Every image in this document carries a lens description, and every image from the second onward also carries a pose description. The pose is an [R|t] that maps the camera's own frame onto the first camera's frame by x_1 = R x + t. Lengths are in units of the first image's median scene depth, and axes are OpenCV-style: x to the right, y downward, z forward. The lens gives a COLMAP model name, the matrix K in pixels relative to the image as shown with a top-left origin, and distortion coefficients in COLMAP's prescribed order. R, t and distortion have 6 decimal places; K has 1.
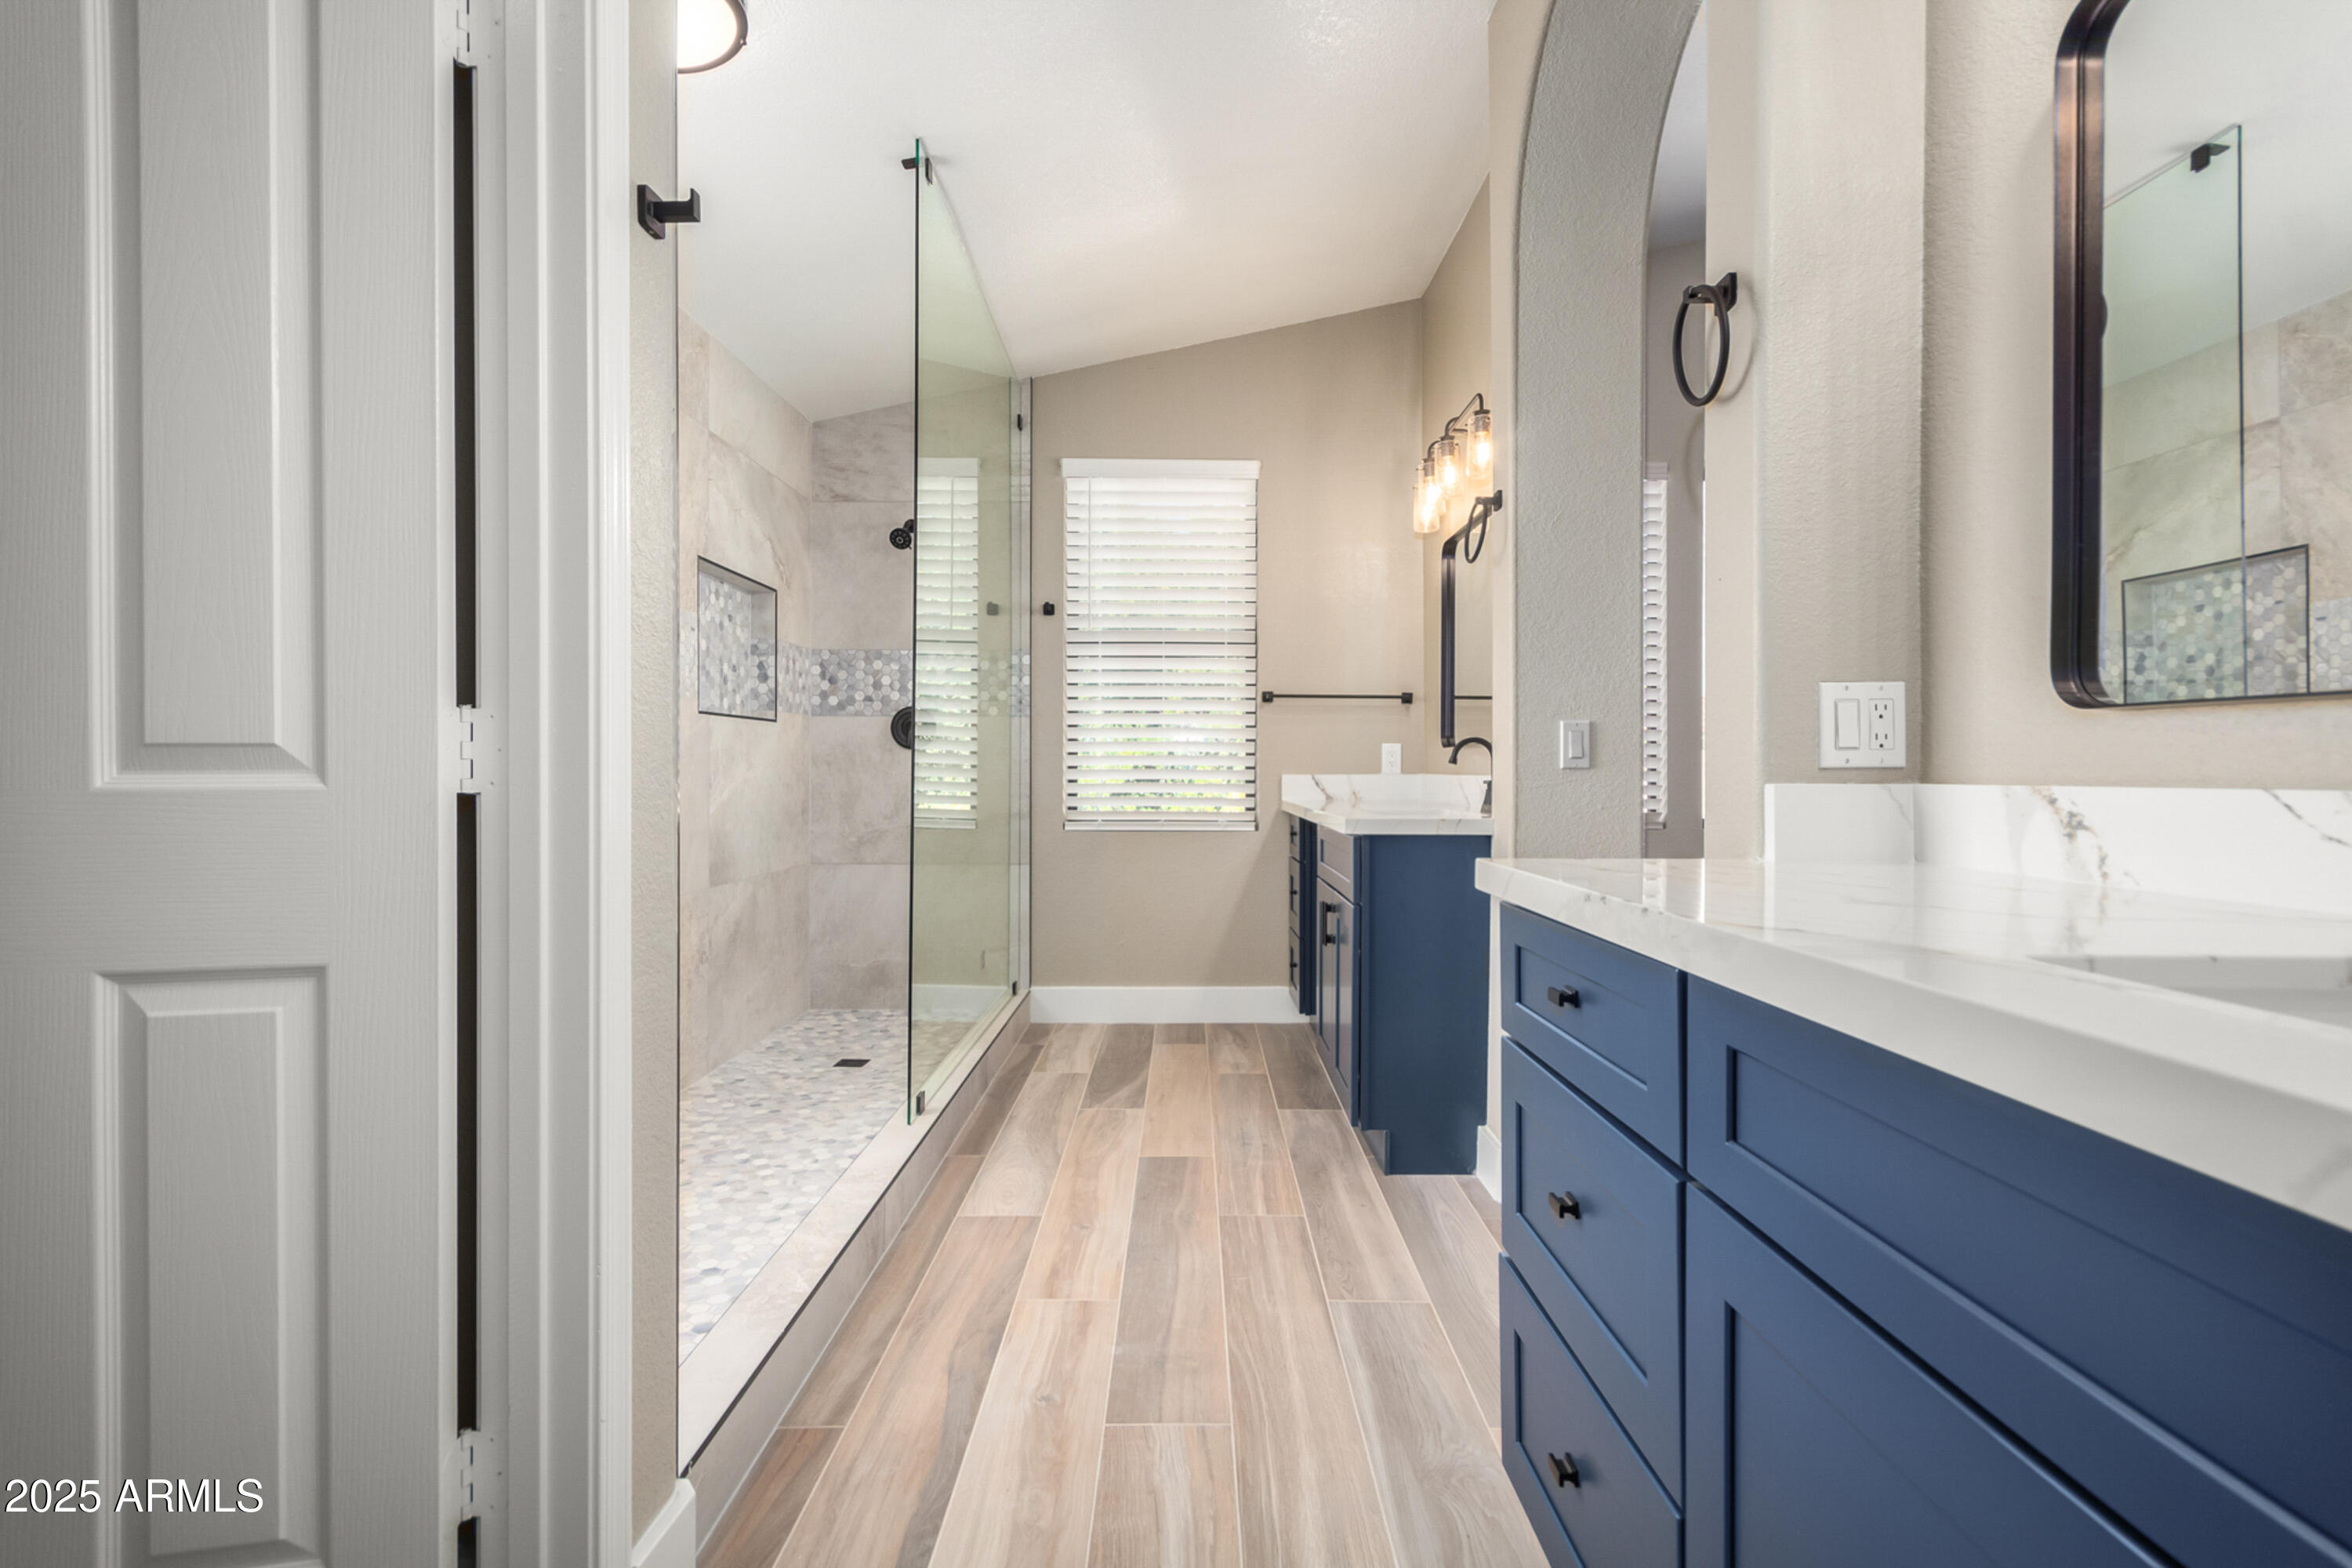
lens RADIAL K [[1123.4, 0, 1183.1], [0, 1123.4, 775.8], [0, 0, 1]] dist [0.000468, -0.000193]
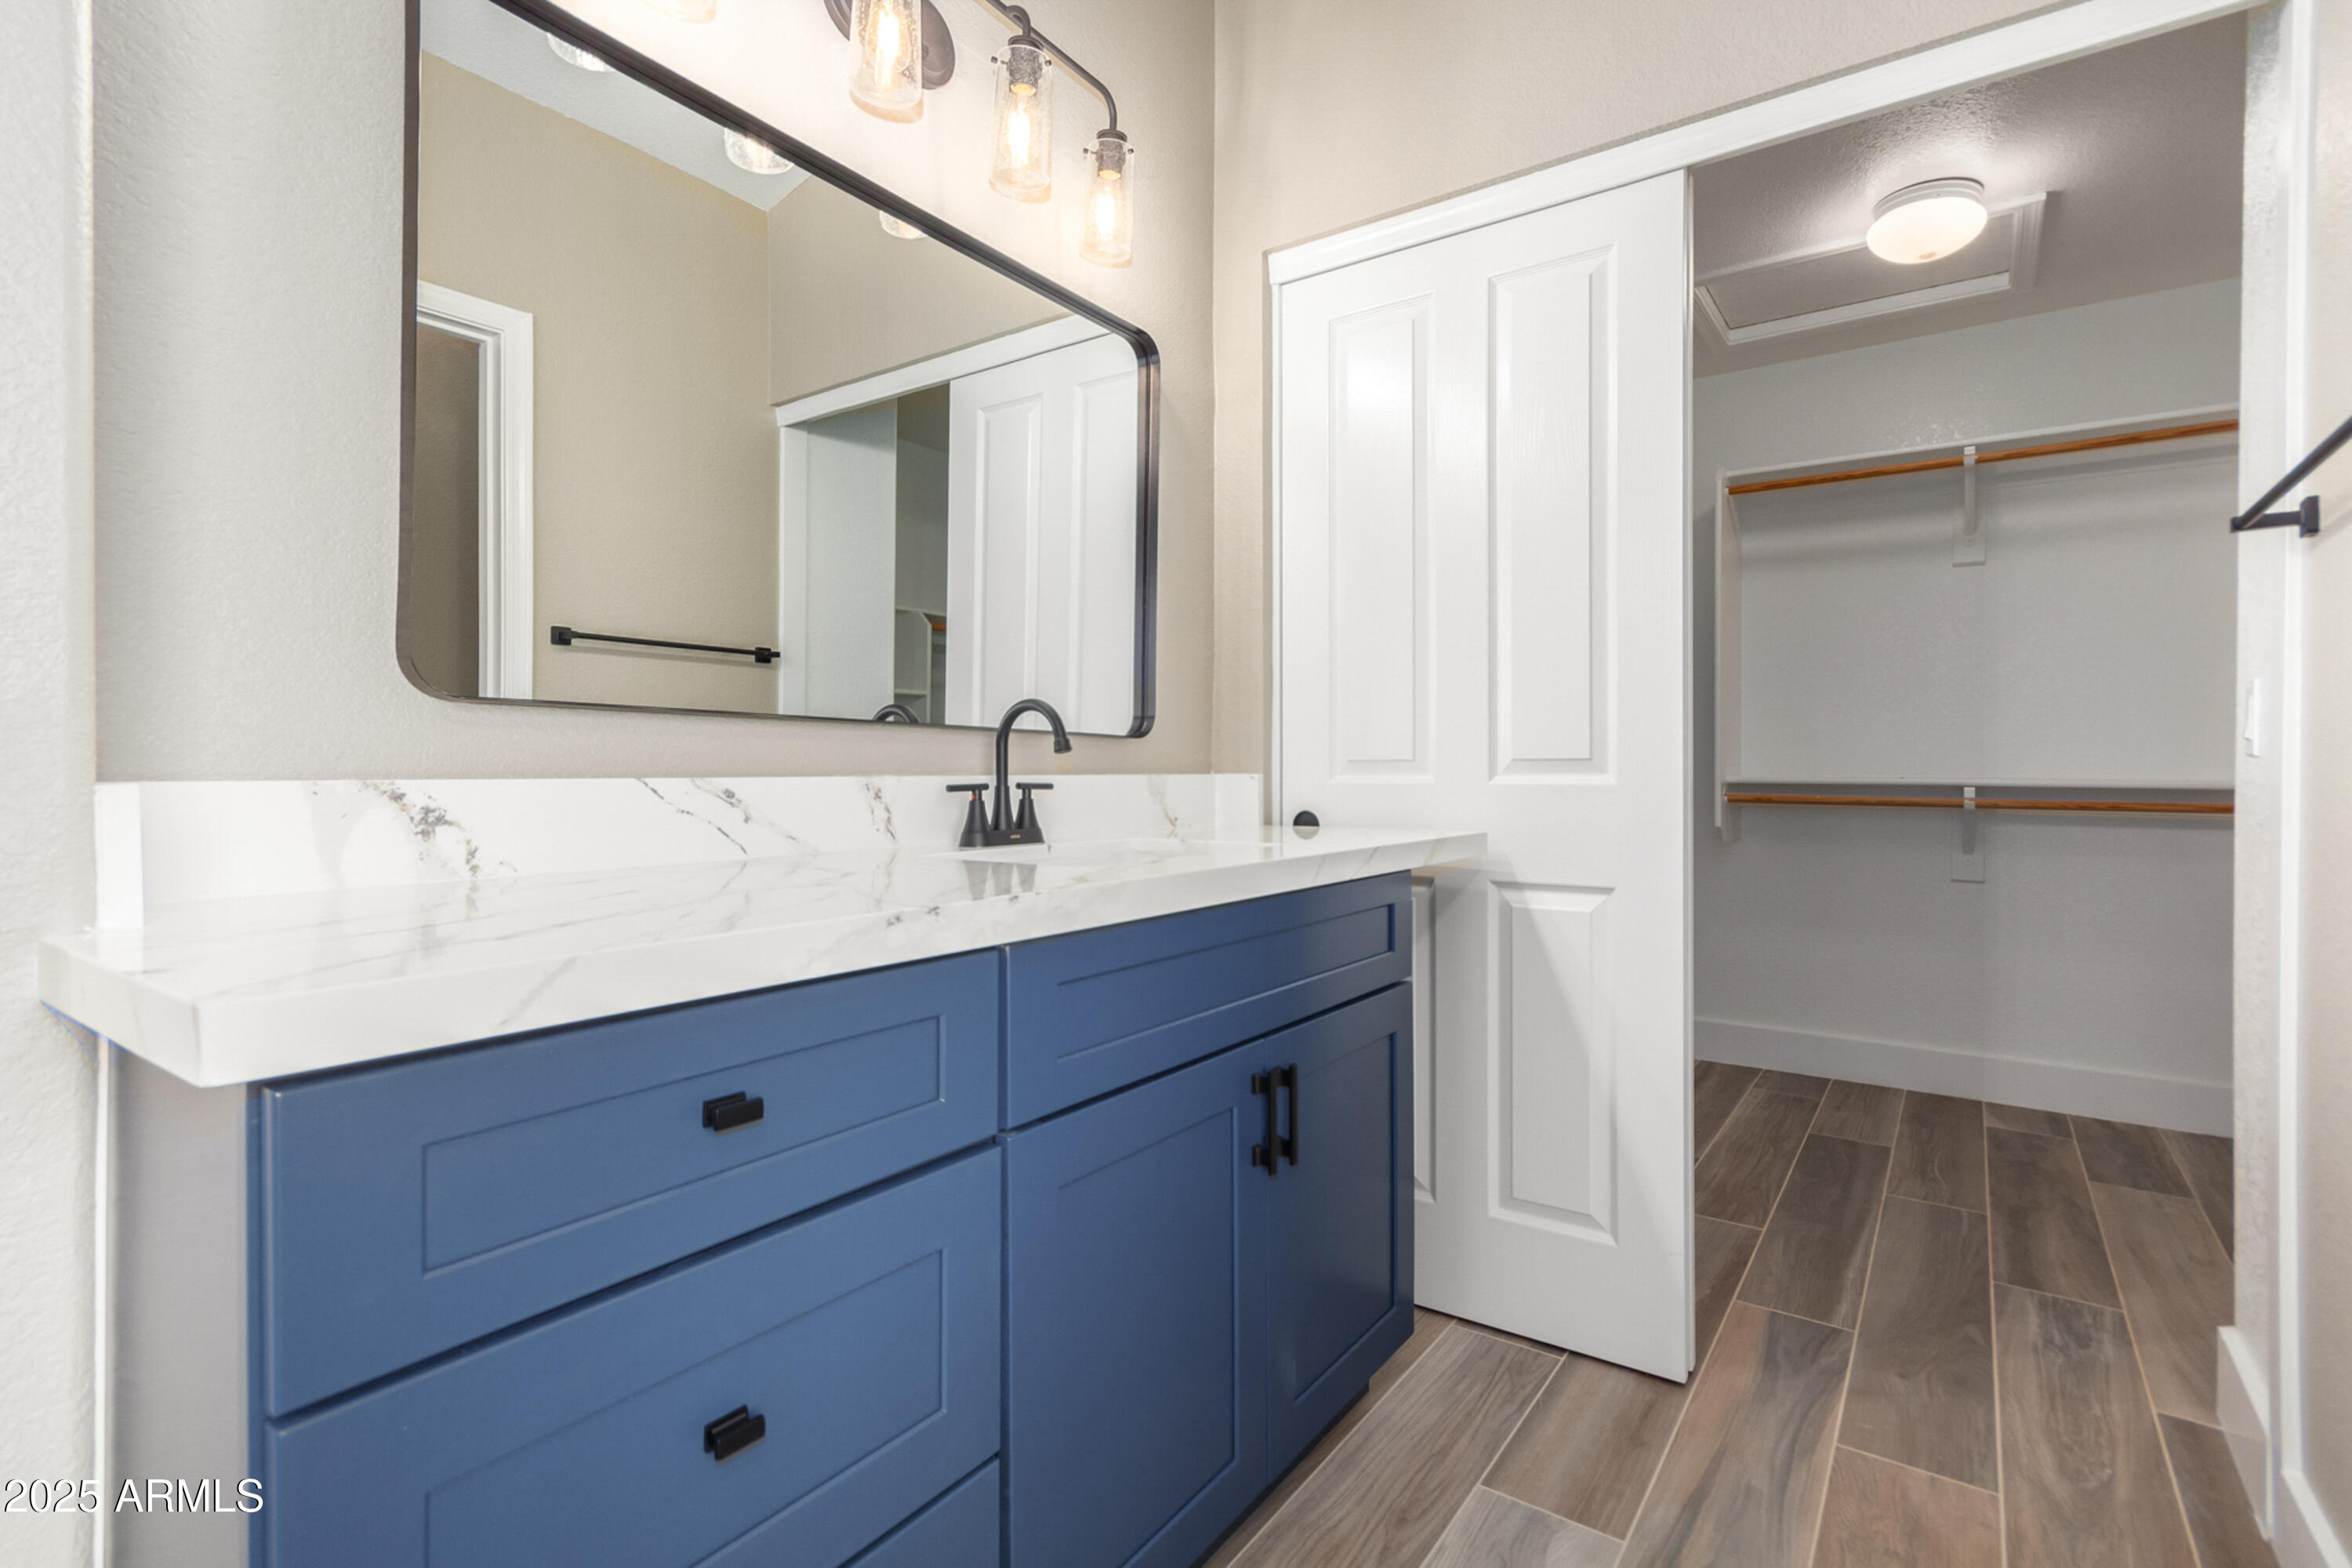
lens RADIAL K [[1123.4, 0, 1183.1], [0, 1123.4, 775.8], [0, 0, 1]] dist [0.000468, -0.000193]
pose [[-0.821160, 0.001182, 0.570696, -0.250551], [0.005640, 0.999966, 0.006045, 0.004195], [-0.570670, 0.008183, -0.821139, 1.418056]]
